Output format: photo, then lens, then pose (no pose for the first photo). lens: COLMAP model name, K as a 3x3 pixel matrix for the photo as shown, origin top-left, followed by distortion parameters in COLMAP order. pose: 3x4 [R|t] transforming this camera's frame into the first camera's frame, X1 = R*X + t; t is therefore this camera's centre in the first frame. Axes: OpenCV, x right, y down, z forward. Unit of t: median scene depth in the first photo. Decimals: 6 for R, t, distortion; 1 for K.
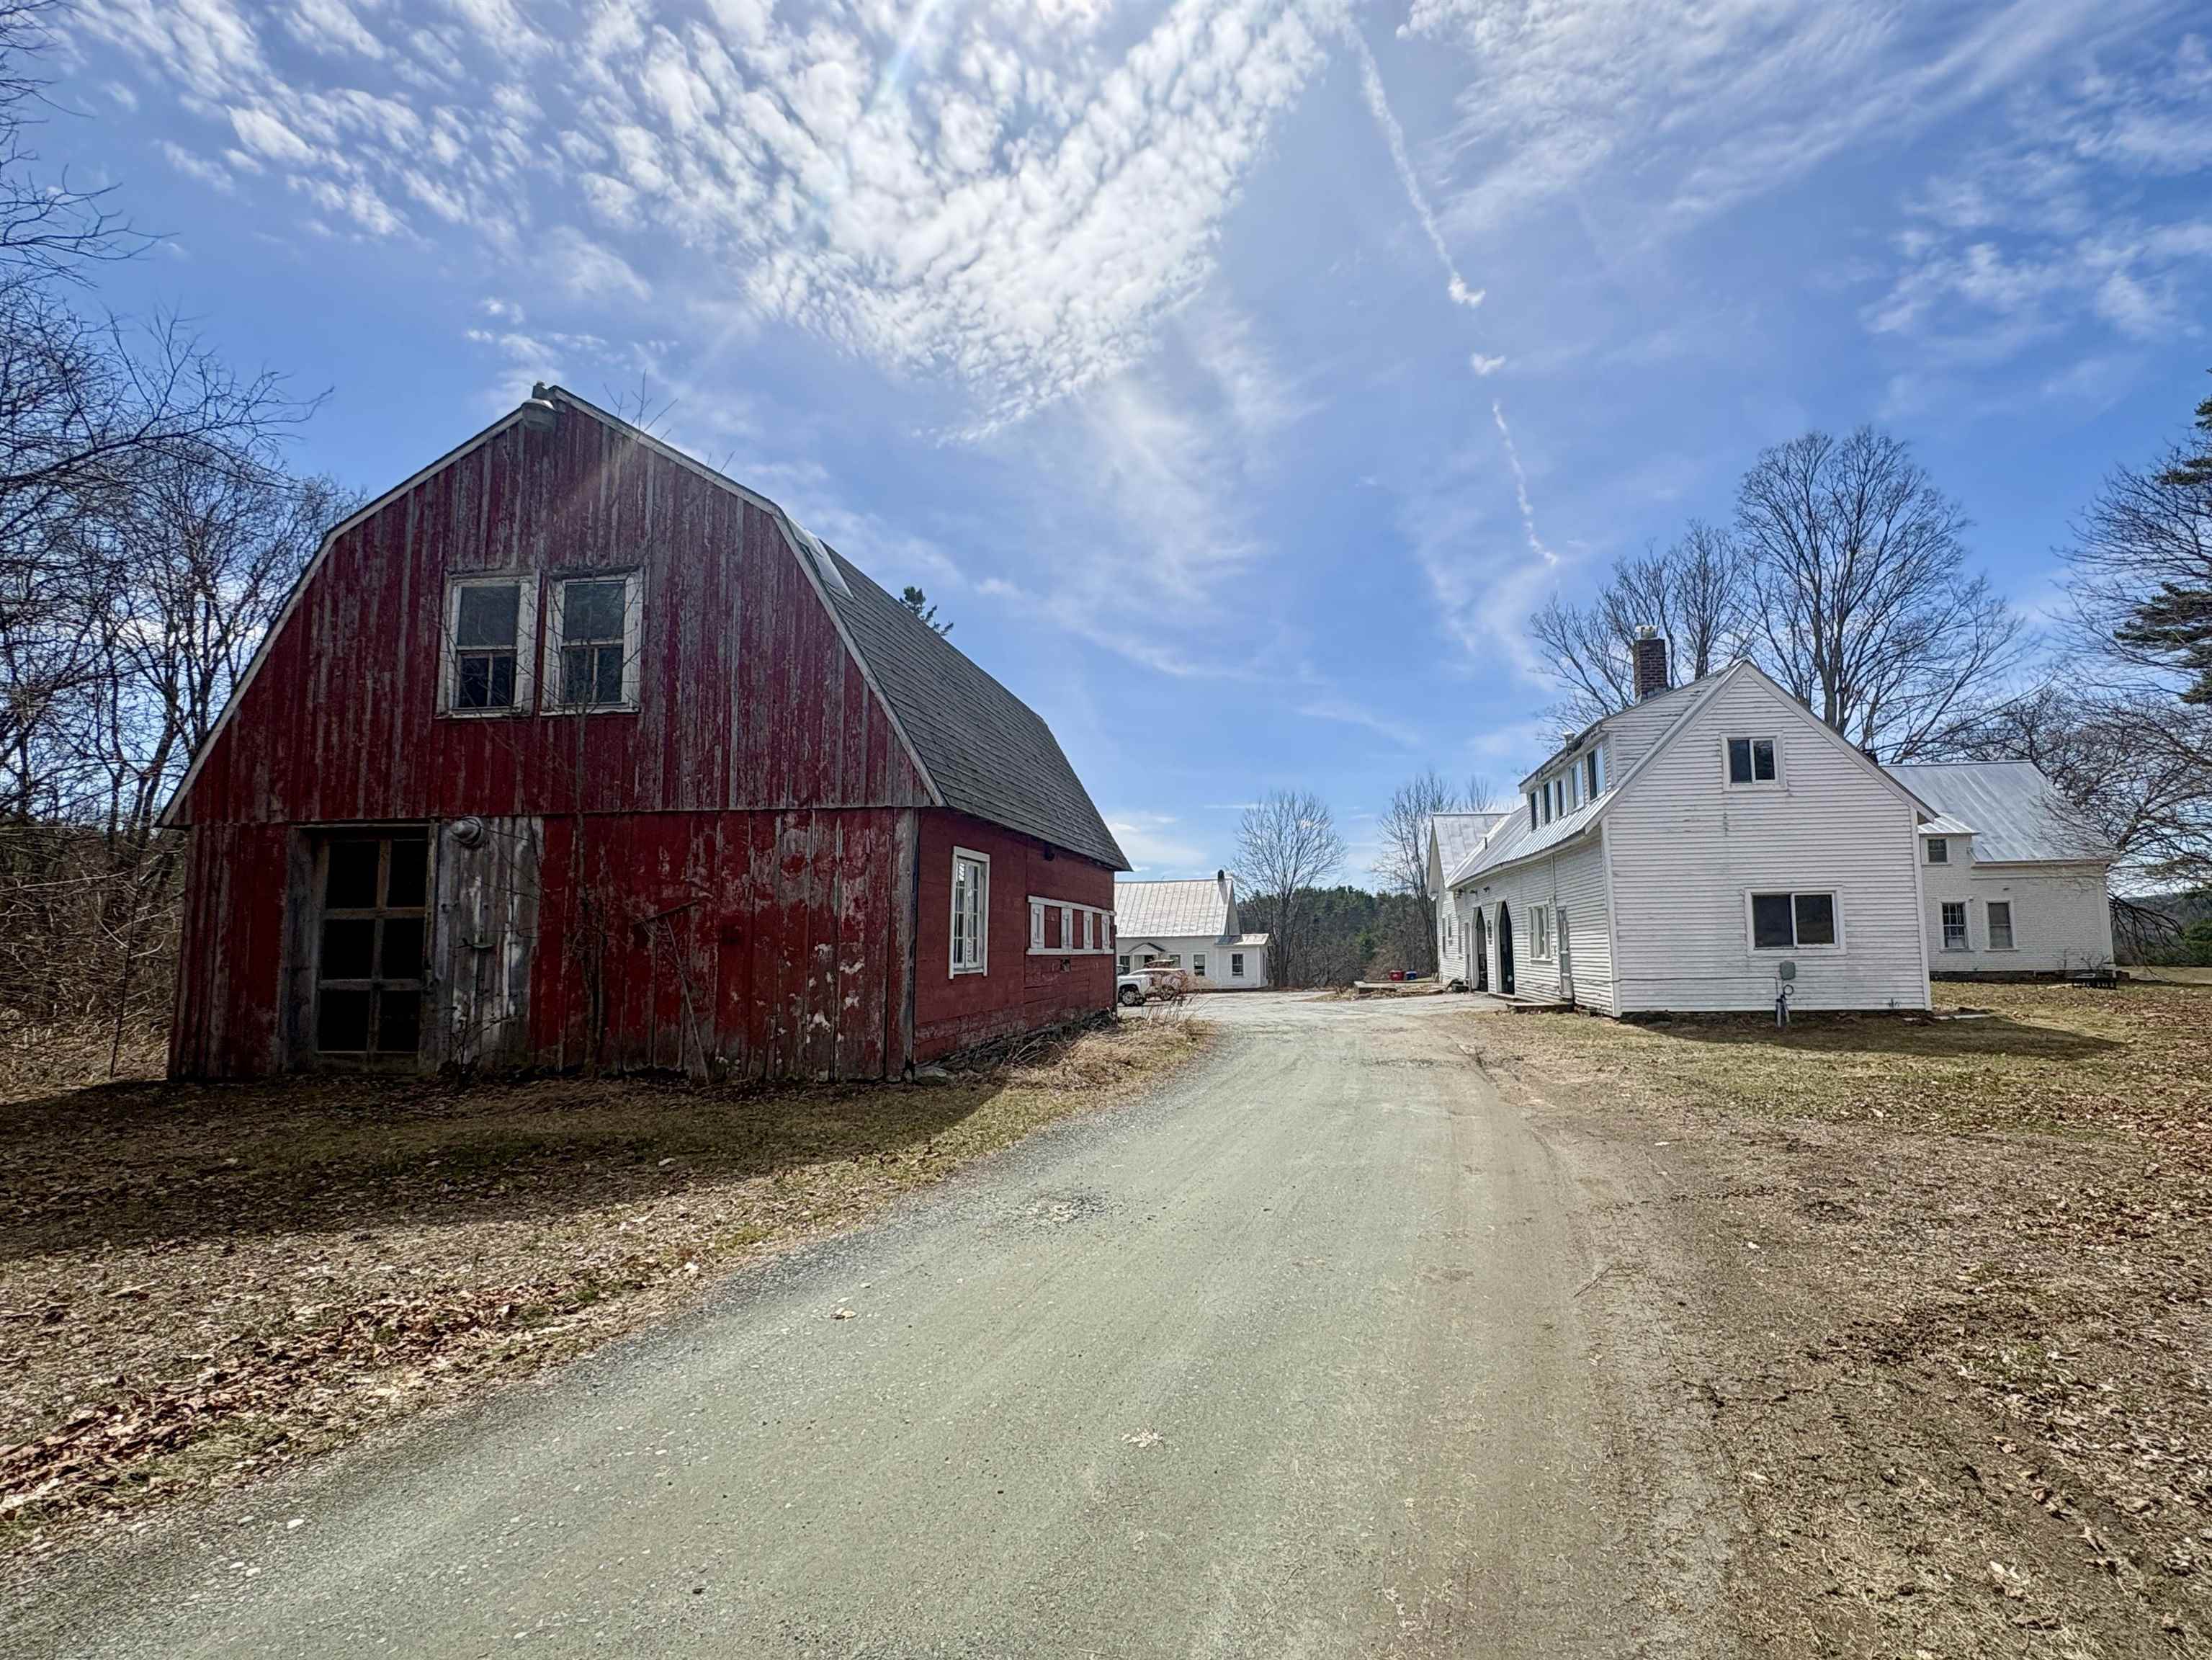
lens RADIAL K [[904.4, 0, 1106.0], [0, 904.4, 830.0], [0, 0, 1]] dist [-0.006323, 0.004576]
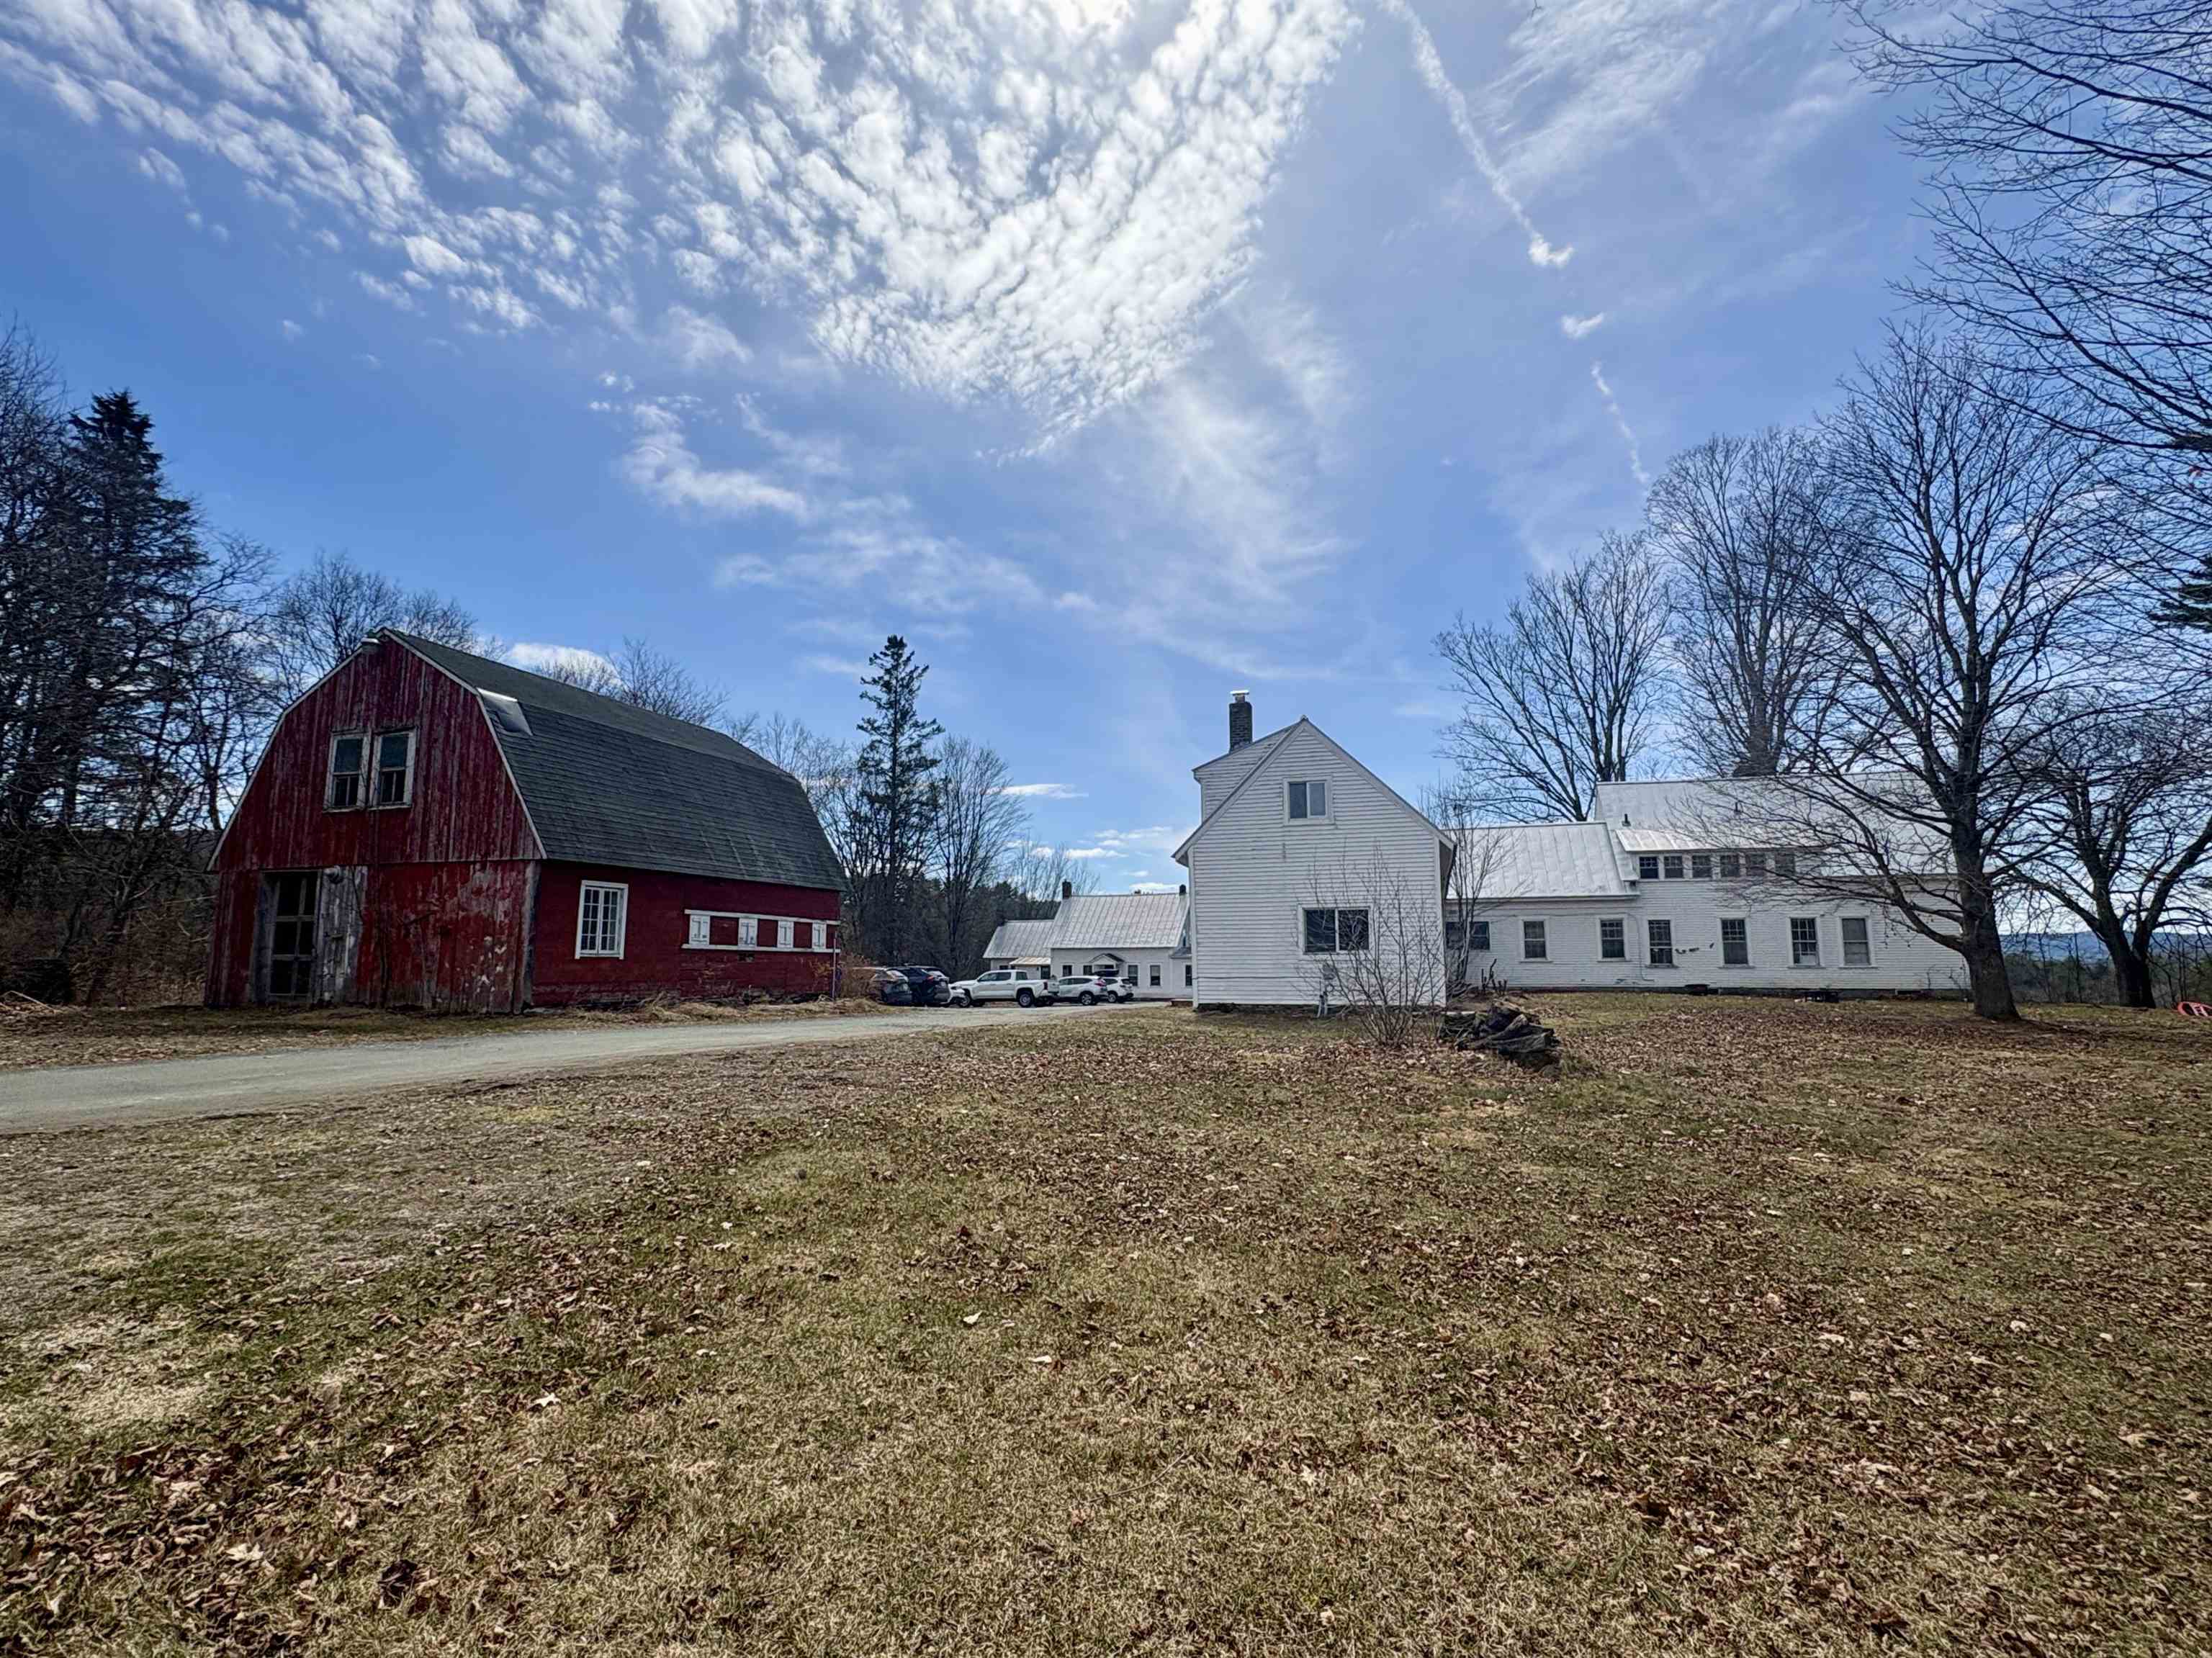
lens RADIAL K [[1018.3, 0, 1109.6], [0, 1018.3, 853.0], [0, 0, 1]] dist [-0.019380, 0.021169]
pose [[0.976596, -0.010332, -0.214833, 0.201971], [0.014182, 0.999765, 0.016388, -0.008430], [0.214613, -0.019051, 0.976513, -0.106377]]
